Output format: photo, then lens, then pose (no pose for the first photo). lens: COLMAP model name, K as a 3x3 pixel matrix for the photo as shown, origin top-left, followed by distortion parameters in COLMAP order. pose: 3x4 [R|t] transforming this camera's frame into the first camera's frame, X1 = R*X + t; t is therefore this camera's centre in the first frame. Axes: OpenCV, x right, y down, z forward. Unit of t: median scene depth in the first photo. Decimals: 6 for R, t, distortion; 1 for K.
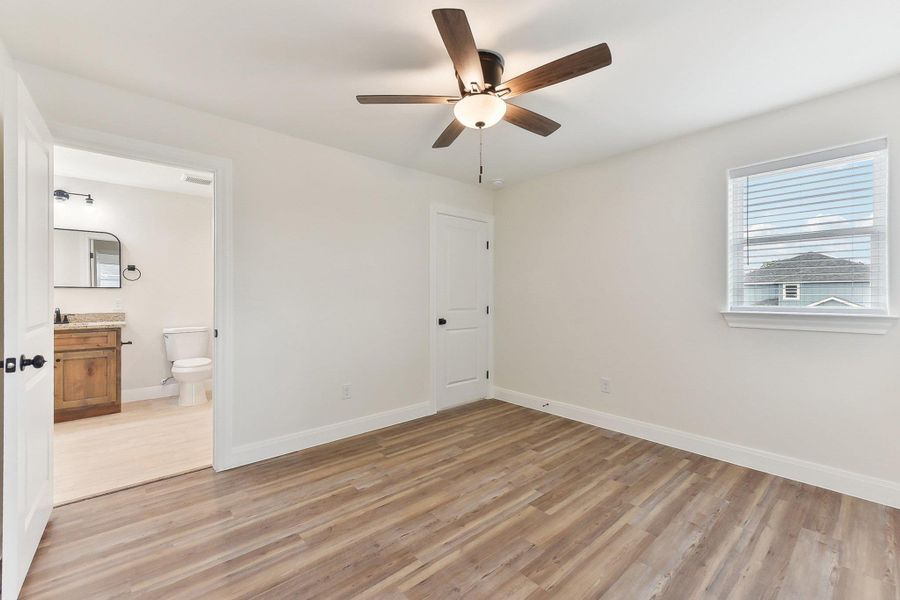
lens RADIAL K [[370.7, 0, 447.5], [0, 370.7, 300.9], [0, 0, 1]] dist [0.003300, 0.000013]
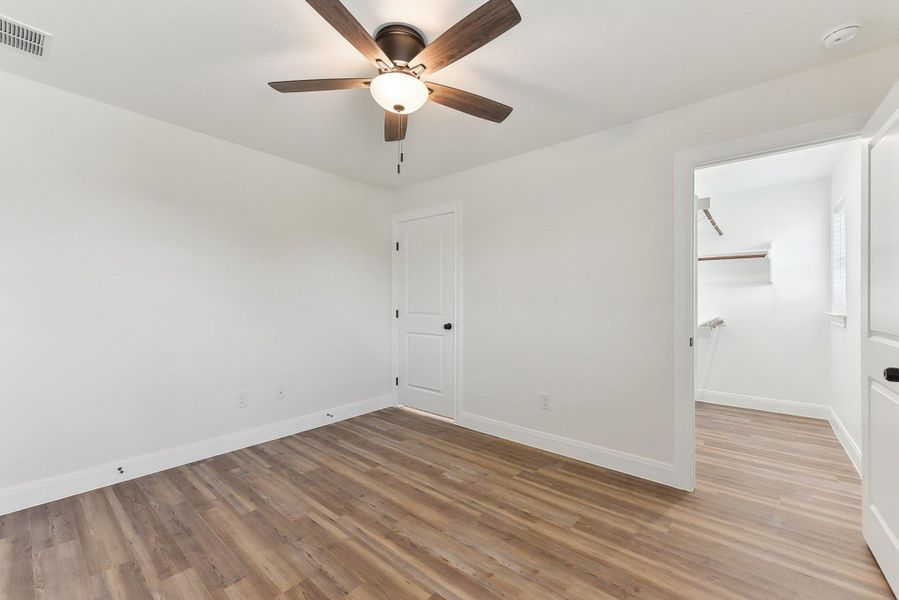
lens RADIAL K [[370.3, 0, 446.6], [0, 370.3, 298.9], [0, 0, 1]] dist [0.003300, 0.000013]
pose [[0.151043, -0.002822, -0.988523, 0.902707], [-0.017886, 0.999824, -0.005587, -0.004830], [0.988365, 0.018525, 0.150966, 0.892431]]
